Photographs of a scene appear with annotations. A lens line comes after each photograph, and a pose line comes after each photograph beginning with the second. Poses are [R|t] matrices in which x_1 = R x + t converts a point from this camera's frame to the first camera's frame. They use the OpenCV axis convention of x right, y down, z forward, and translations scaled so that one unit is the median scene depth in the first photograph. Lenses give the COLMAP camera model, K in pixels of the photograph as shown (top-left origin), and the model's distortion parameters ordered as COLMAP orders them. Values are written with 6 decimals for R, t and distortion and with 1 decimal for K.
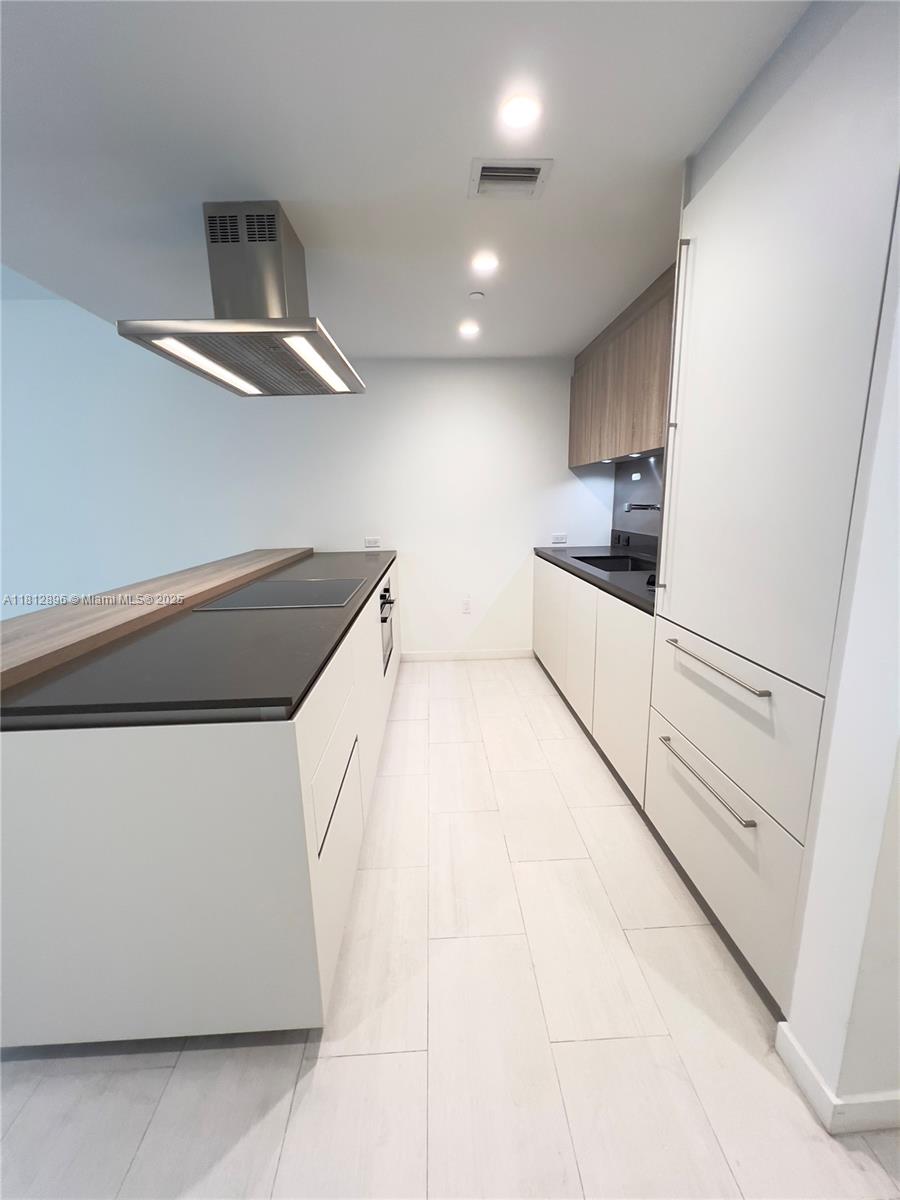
lens RADIAL K [[482.4, 0, 453.9], [0, 482.4, 596.9], [0, 0, 1]] dist [-0.001477, -0.000168]
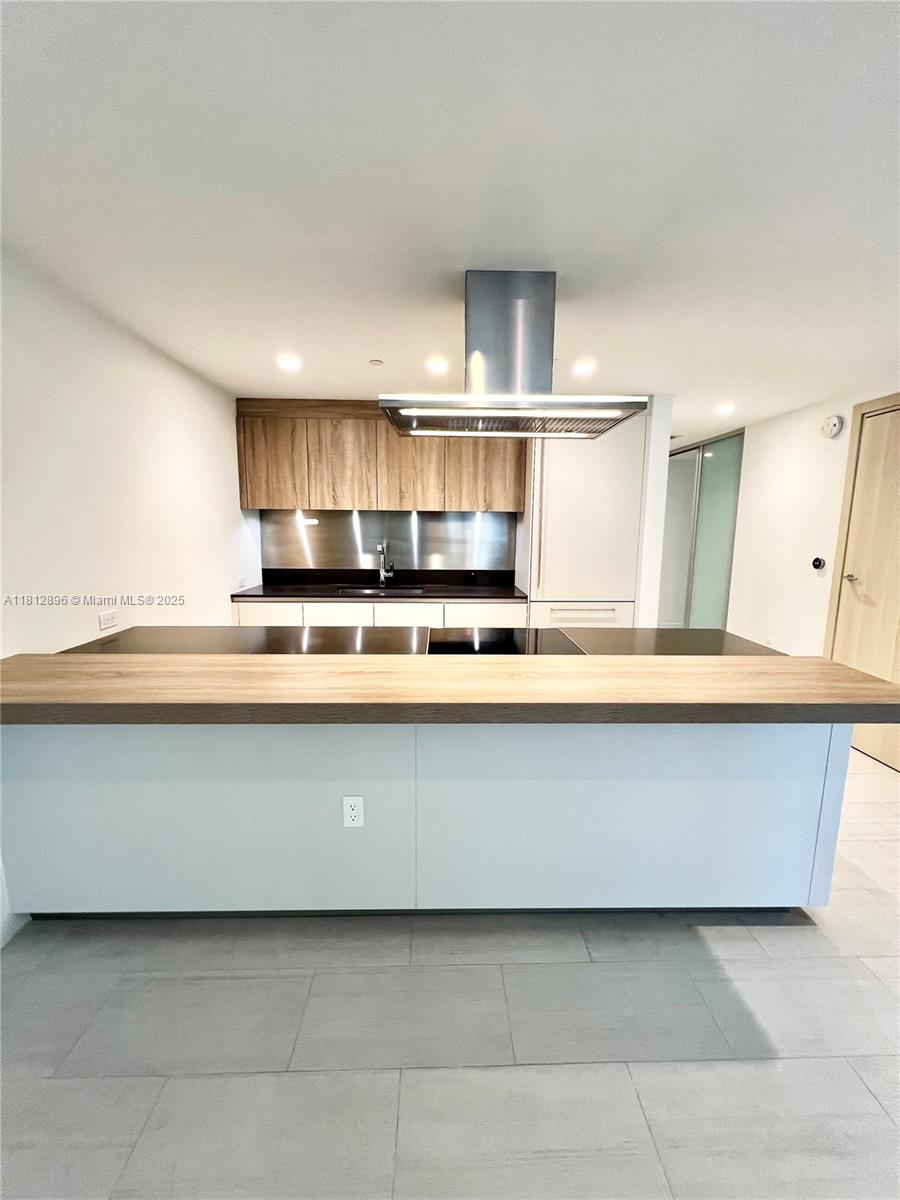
lens RADIAL K [[481.7, 0, 451.8], [0, 481.7, 596.5], [0, 0, 1]] dist [-0.001989, 0.000705]
pose [[0.018920, -0.125615, 0.991899, -1.176762], [0.187246, 0.974968, 0.119900, -0.214116], [-0.982131, 0.183460, 0.041967, 0.937275]]
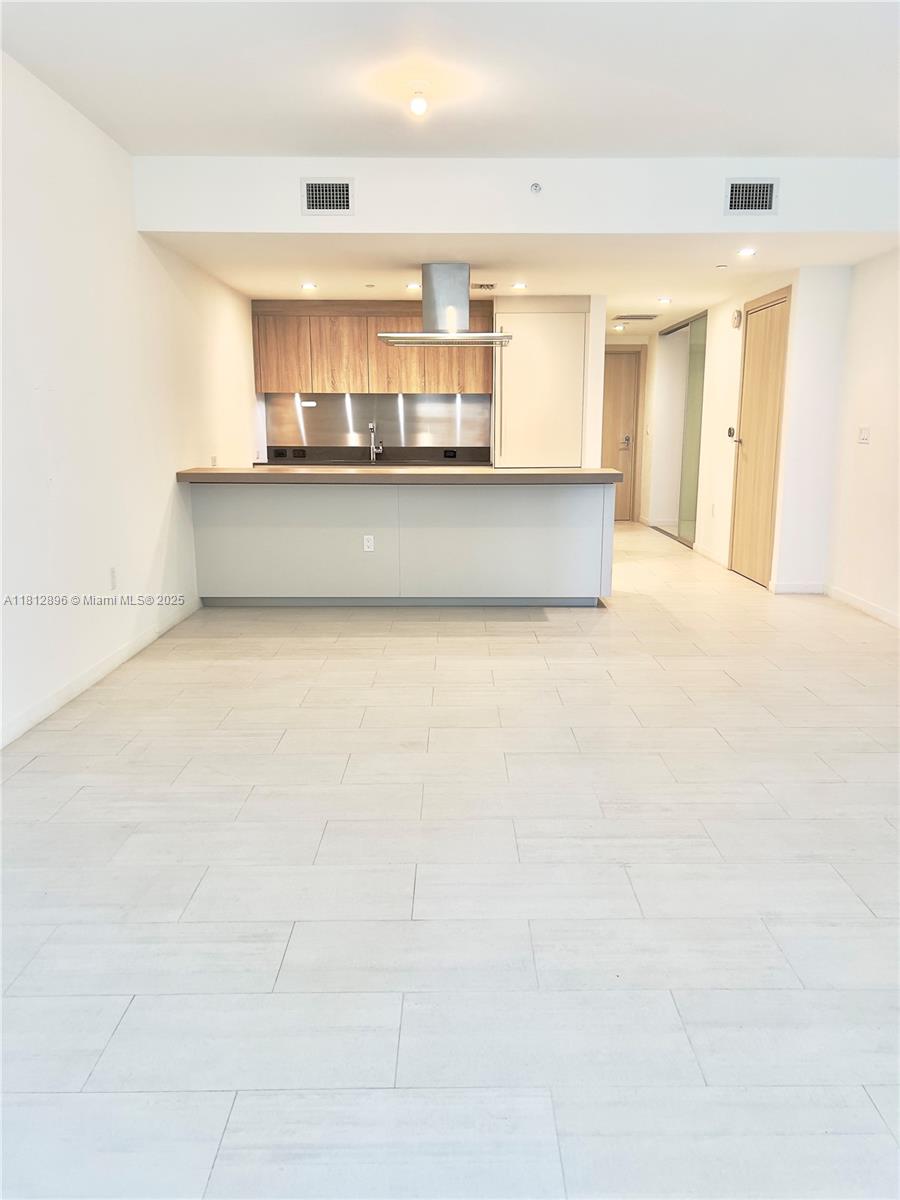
lens RADIAL K [[901.5, 0, 462.1], [0, 901.5, 606.8], [0, 0, 1]] dist [0.048926, -0.004434]
pose [[0.039543, -0.181368, 0.982620, -3.186146], [0.197096, 0.965484, 0.170273, -0.070335], [-0.979586, 0.186937, 0.073925, 0.729595]]
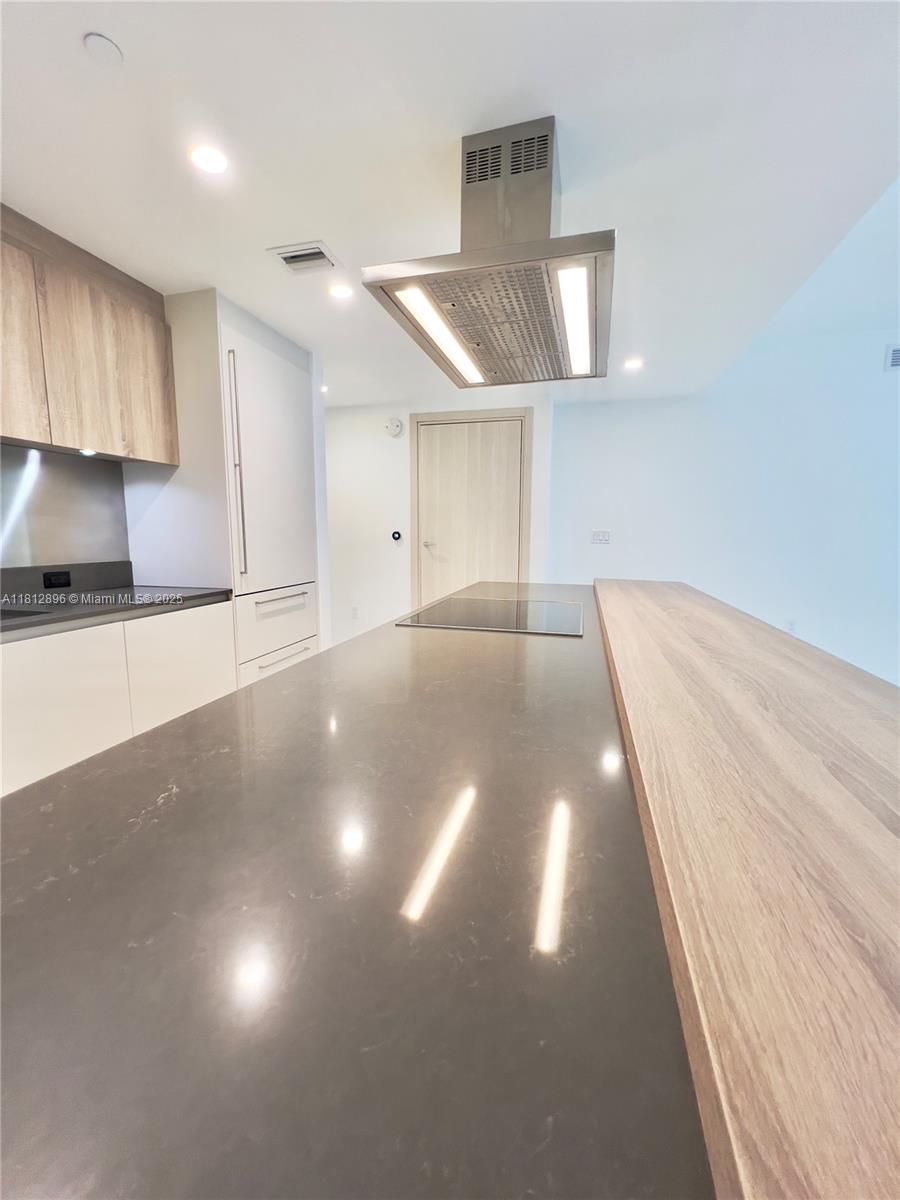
lens RADIAL K [[482.4, 0, 453.9], [0, 482.4, 596.9], [0, 0, 1]] dist [-0.001477, -0.000168]
pose [[-0.953325, -0.028966, 0.300554, -0.449741], [0.069101, 0.948043, 0.310548, -0.264674], [-0.293933, 0.316821, -0.901791, 1.569260]]
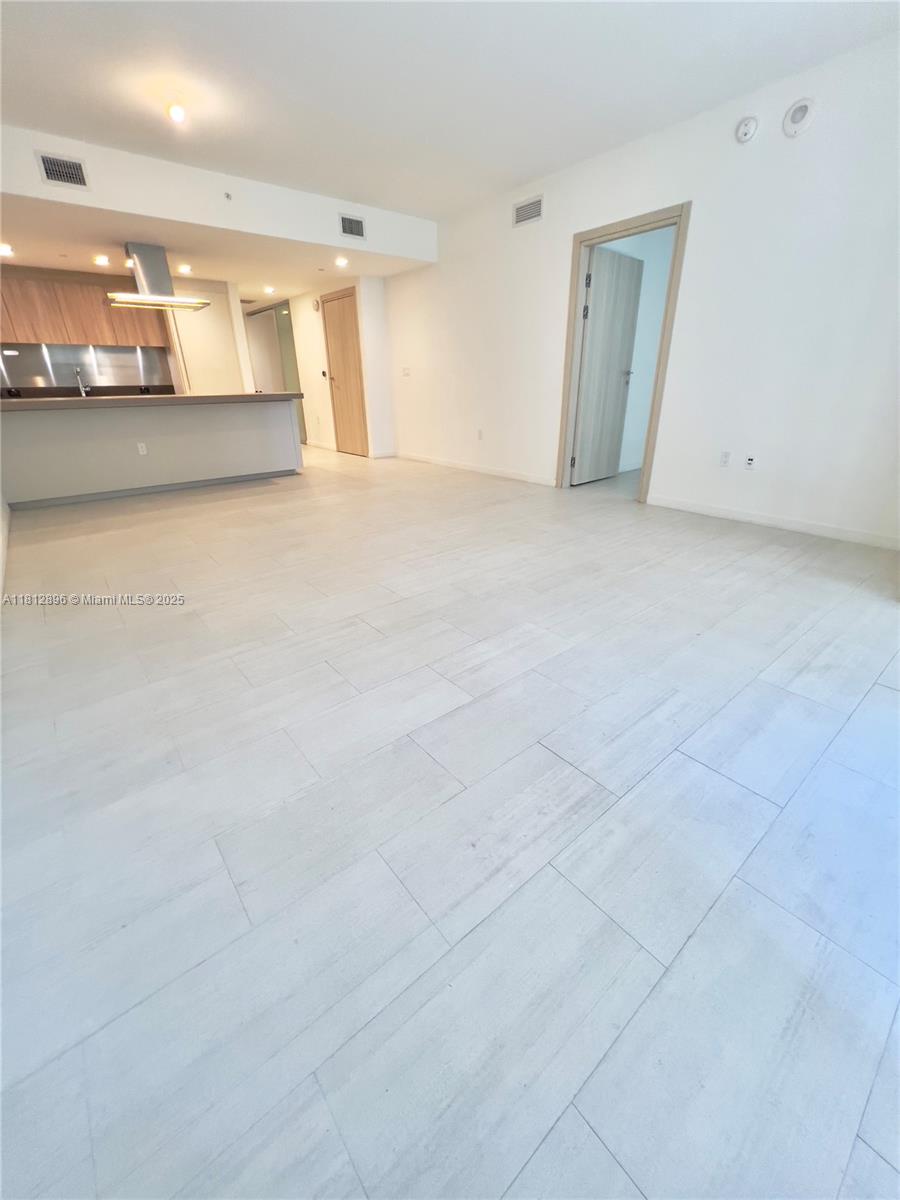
lens RADIAL K [[482.4, 0, 453.9], [0, 482.4, 596.9], [0, 0, 1]] dist [-0.001477, -0.000168]
pose [[-0.597280, -0.304661, 0.741916, -3.138107], [0.182128, 0.849356, 0.495403, -0.100635], [-0.781080, 0.431017, -0.451816, 1.334846]]
